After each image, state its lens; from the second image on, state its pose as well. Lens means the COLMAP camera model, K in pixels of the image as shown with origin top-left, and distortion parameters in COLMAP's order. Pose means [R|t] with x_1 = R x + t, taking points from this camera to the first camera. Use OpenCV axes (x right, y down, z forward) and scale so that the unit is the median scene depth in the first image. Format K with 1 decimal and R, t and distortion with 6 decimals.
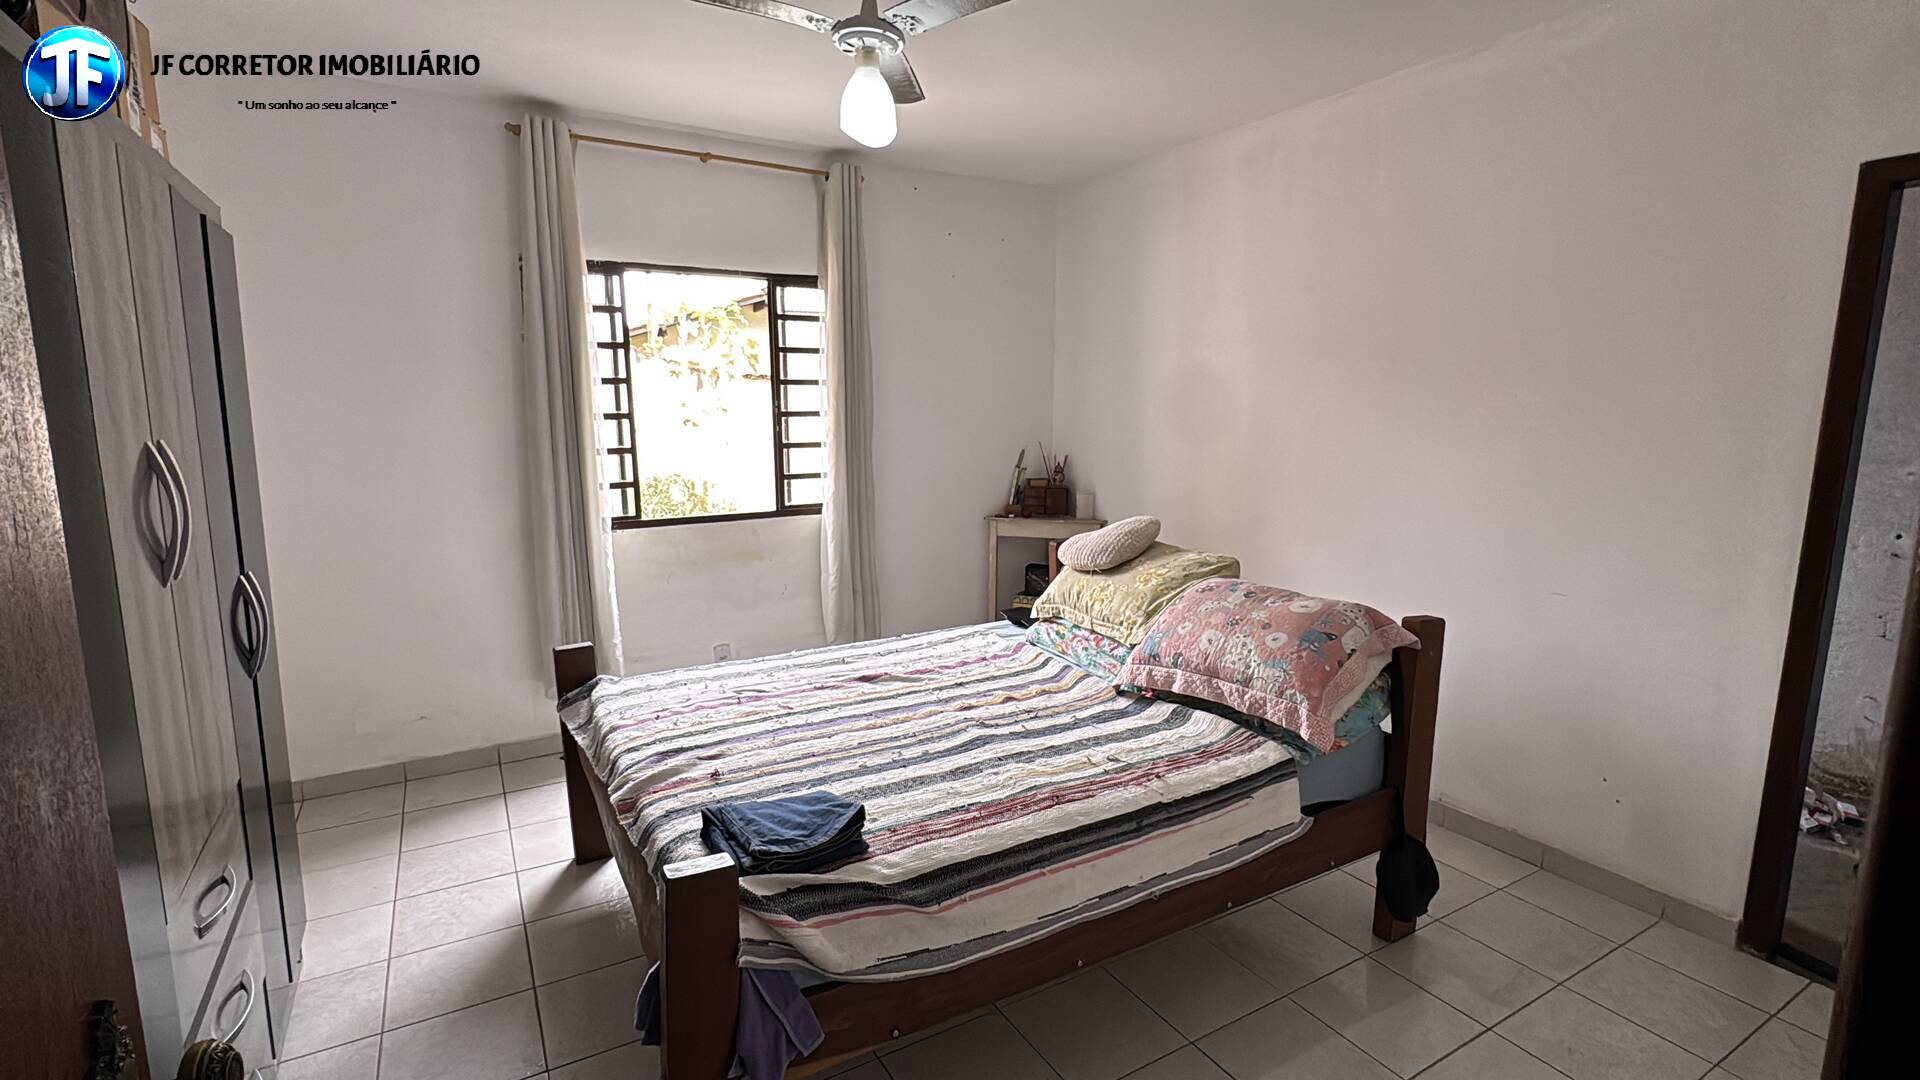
lens RADIAL K [[876.5, 0, 957.1], [0, 876.5, 538.9], [0, 0, 1]] dist [-0.000499, -0.000569]
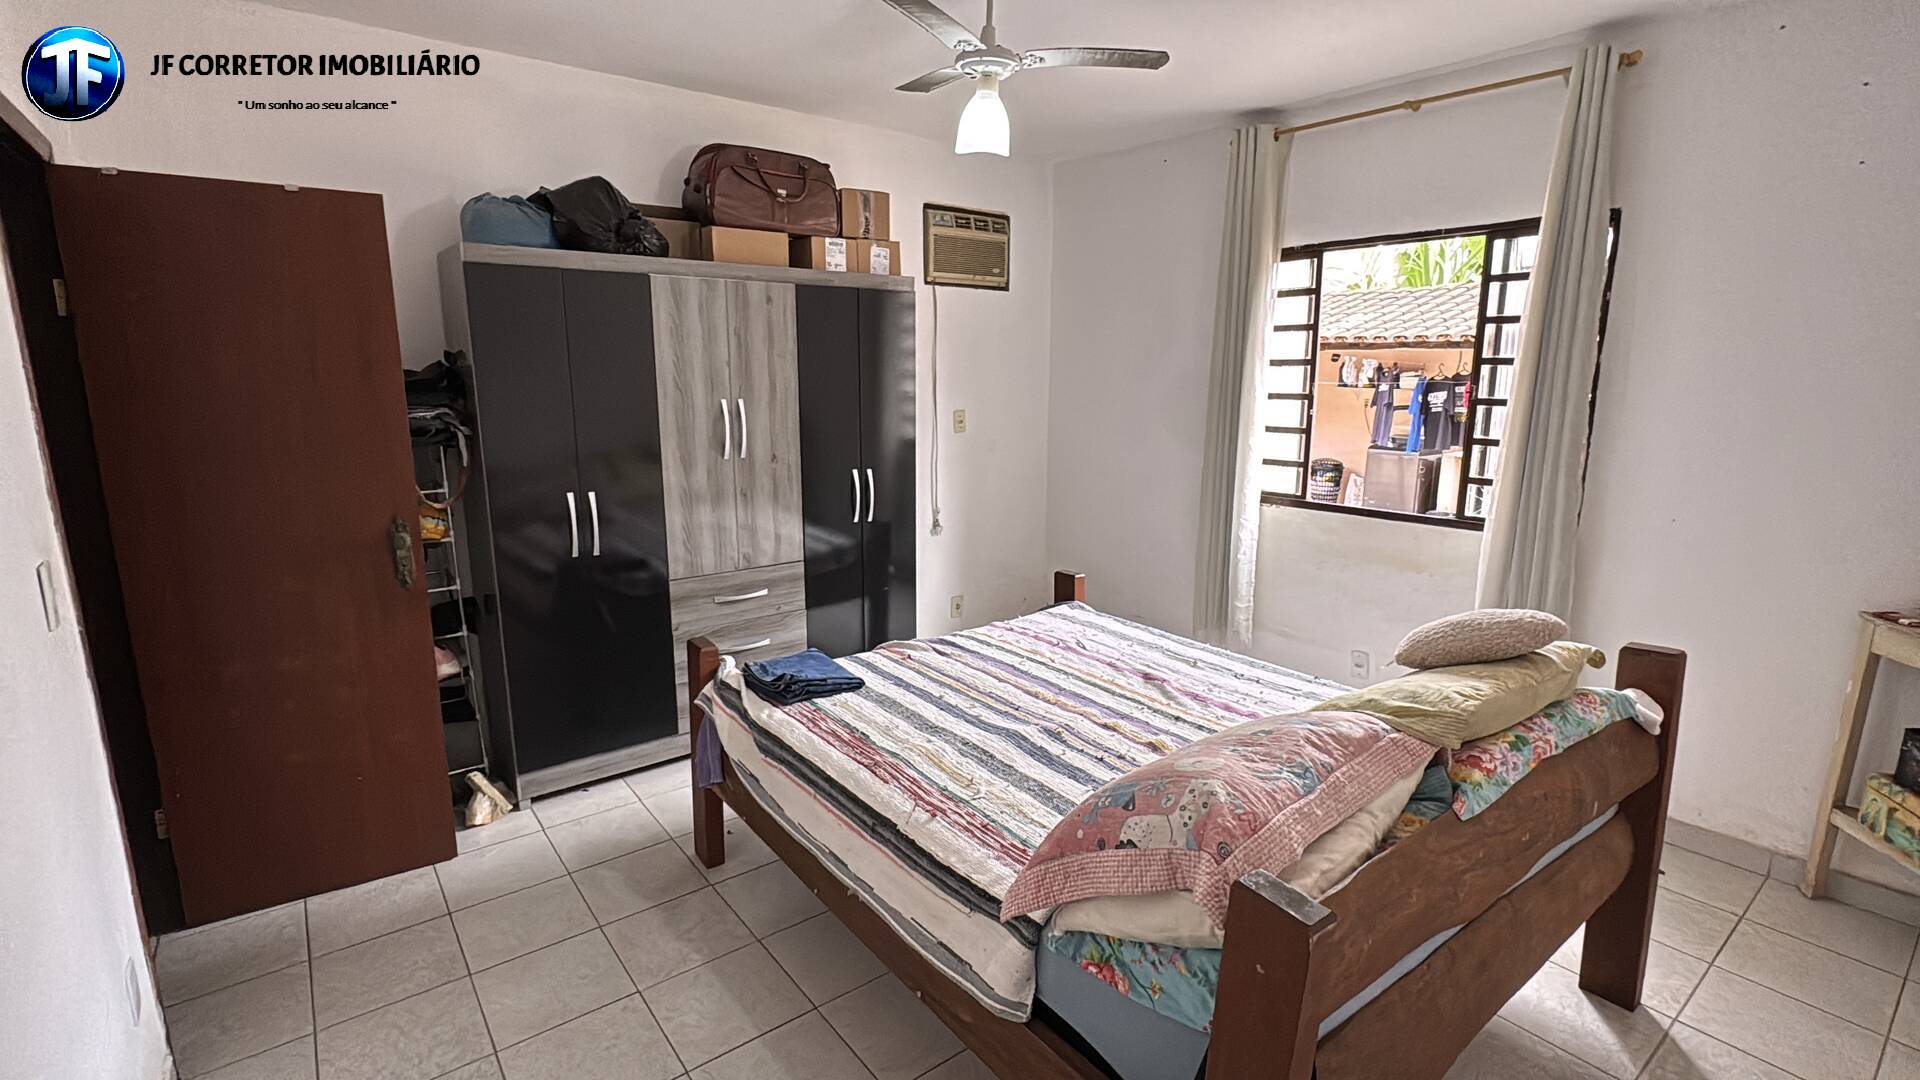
lens RADIAL K [[876.5, 0, 957.5], [0, 876.5, 534.2], [0, 0, 1]] dist [-0.000499, -0.000569]
pose [[0.126757, 0.188277, -0.973902, 0.900443], [-0.154034, 0.973647, 0.168180, -0.142917], [0.979901, 0.128696, 0.152417, 0.717076]]
